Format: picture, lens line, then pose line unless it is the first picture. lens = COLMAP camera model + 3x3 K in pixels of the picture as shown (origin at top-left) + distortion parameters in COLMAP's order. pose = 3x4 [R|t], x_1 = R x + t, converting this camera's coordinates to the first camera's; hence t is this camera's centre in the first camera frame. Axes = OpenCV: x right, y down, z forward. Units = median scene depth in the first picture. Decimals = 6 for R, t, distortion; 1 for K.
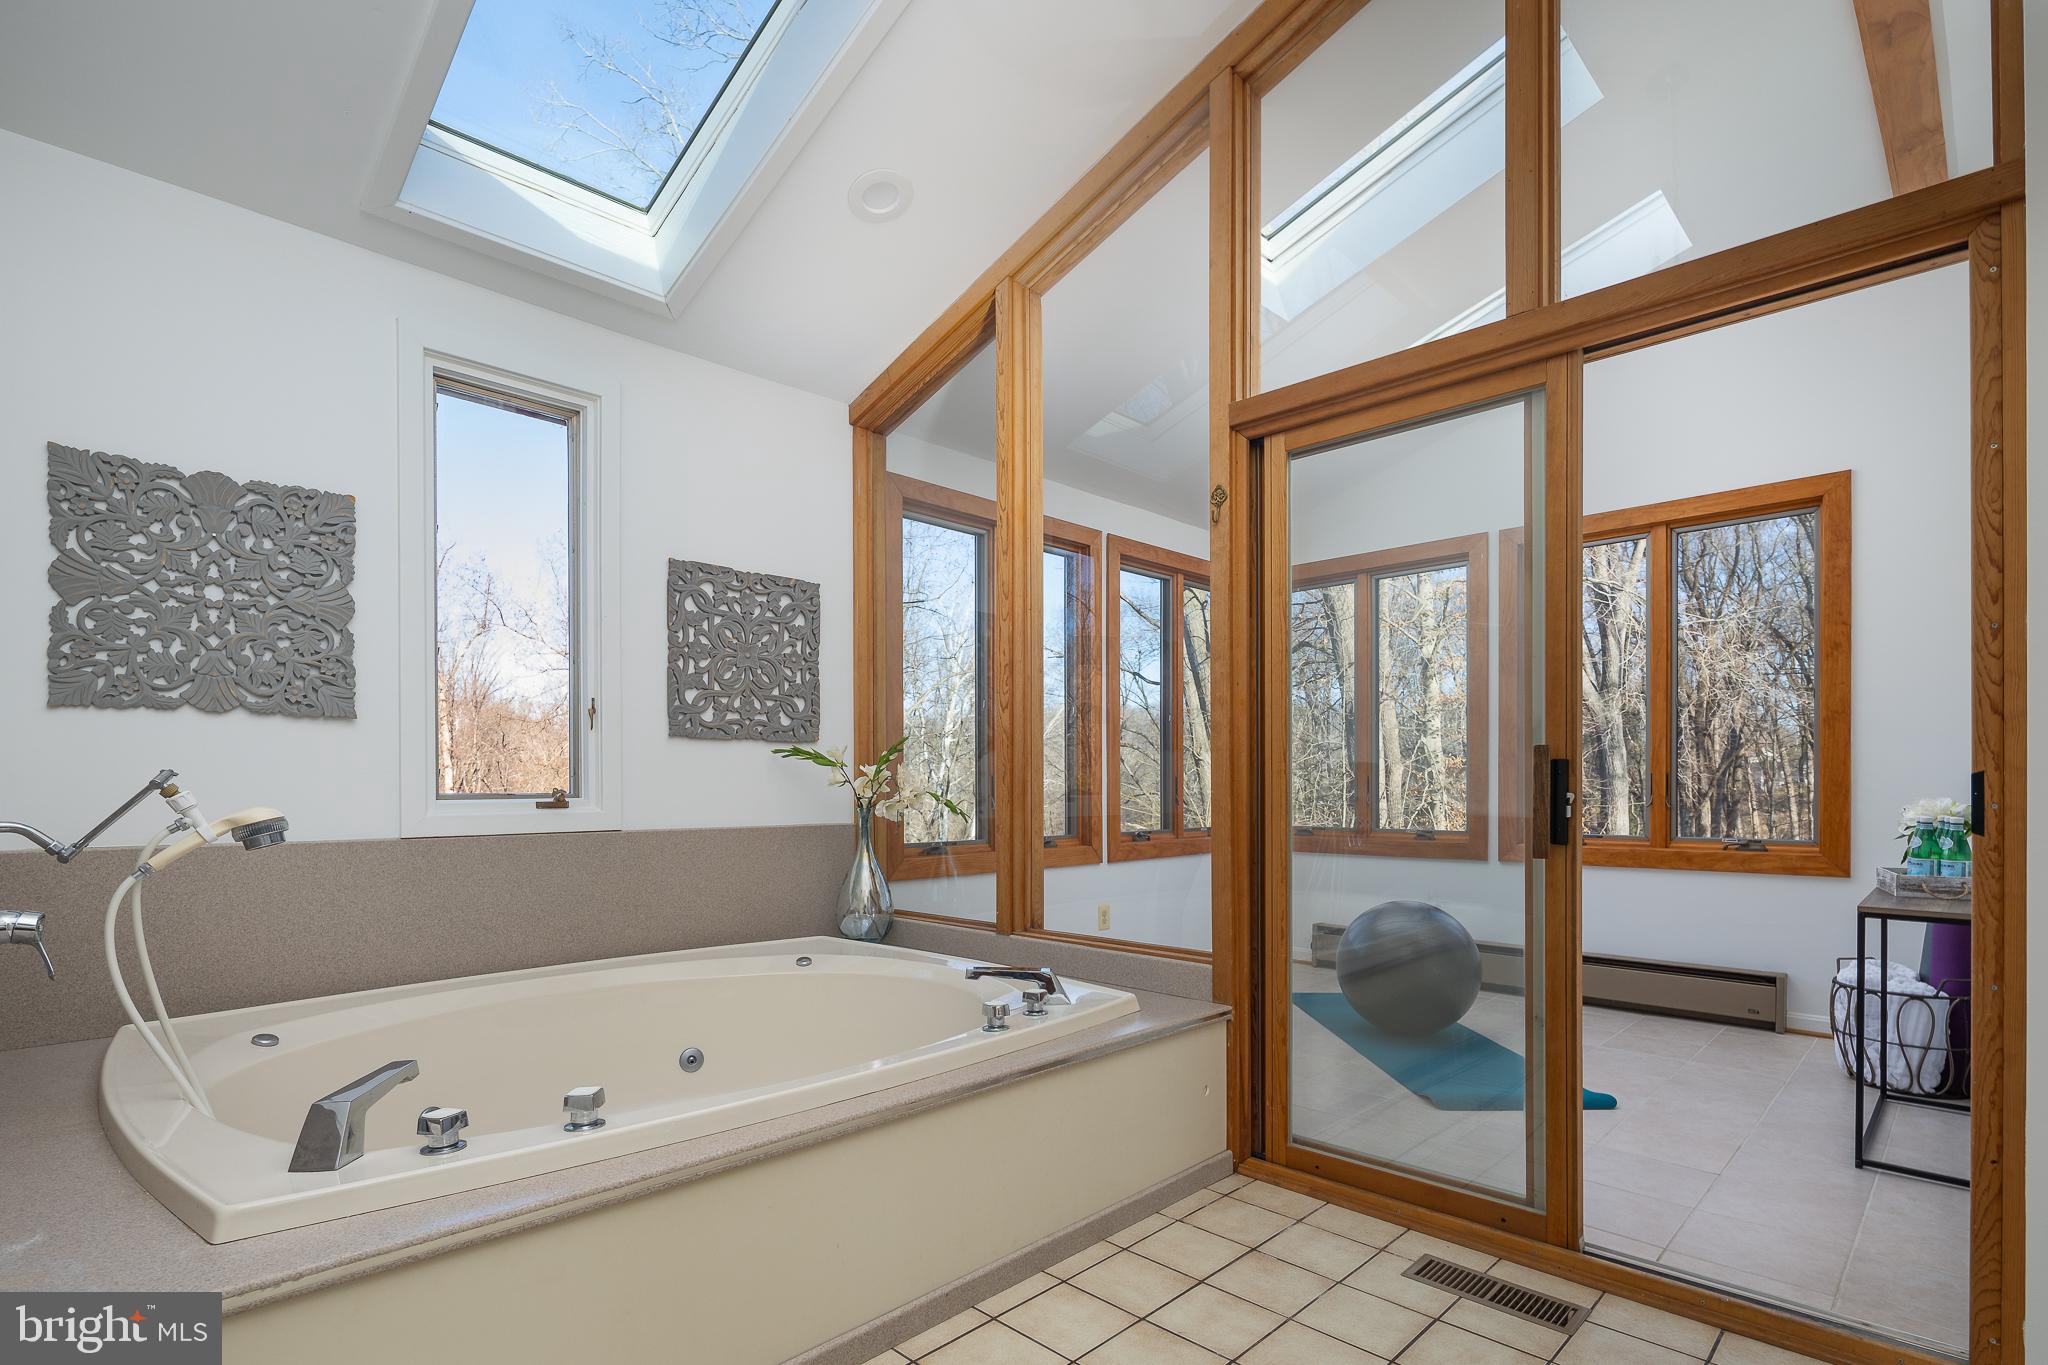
lens RADIAL K [[992.2, 0, 1026.9], [0, 992.2, 770.1], [0, 0, 1]] dist [-0.000071, -0.000502]
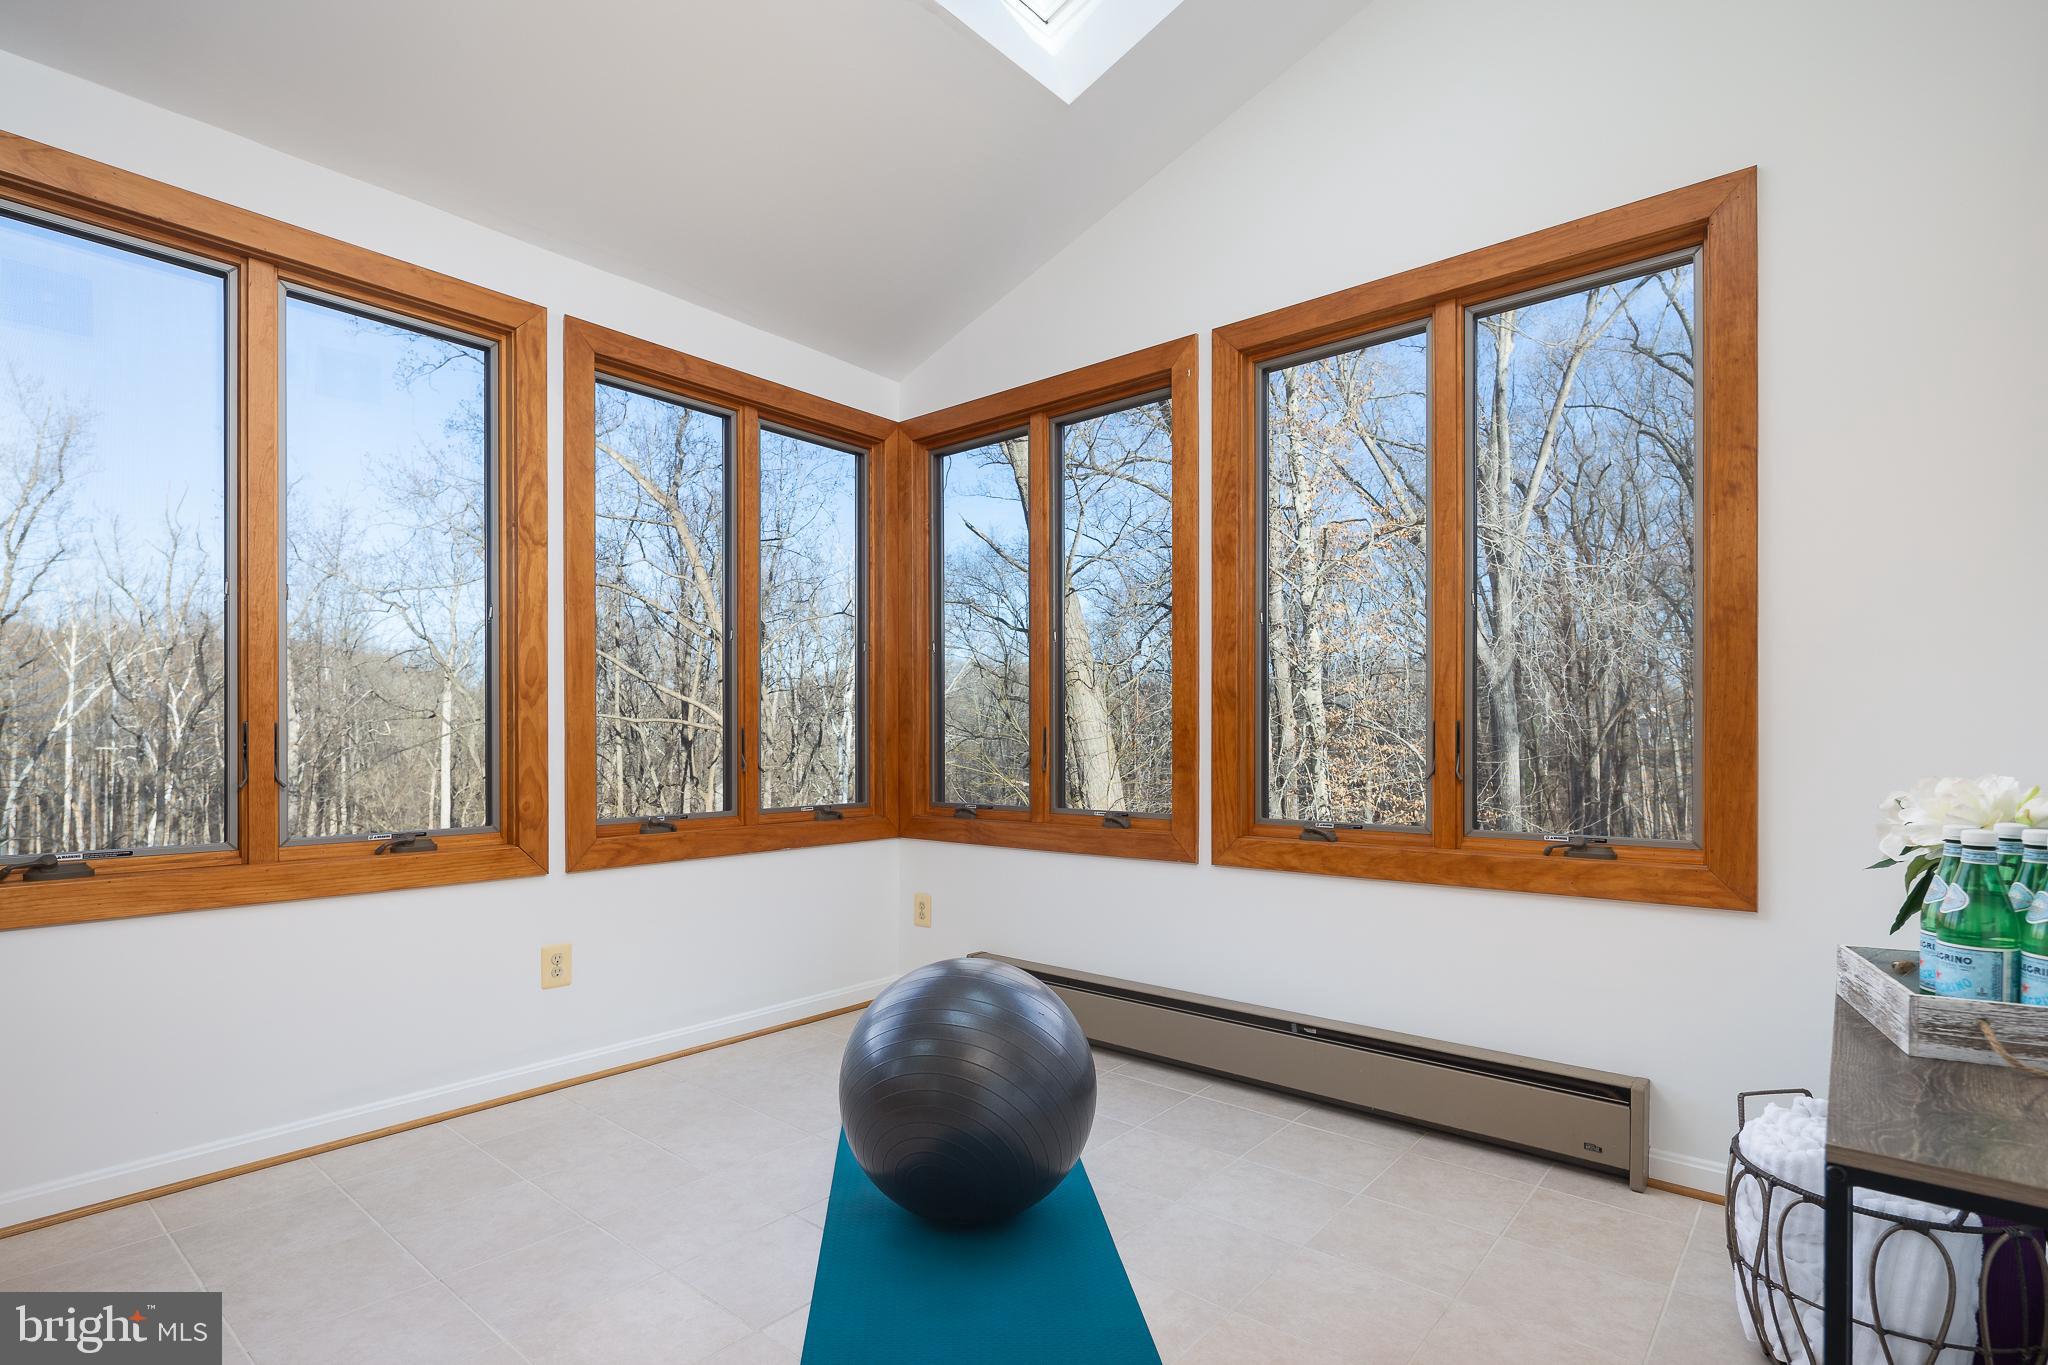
lens RADIAL K [[996.3, 0, 1023.5], [0, 996.3, 717.1], [0, 0, 1]] dist [0.013206, -0.007174]
pose [[0.996905, 0.002841, 0.078570, 0.341292], [-0.002260, 0.999969, -0.007479, 0.005328], [-0.078589, 0.007278, 0.996881, 0.427978]]
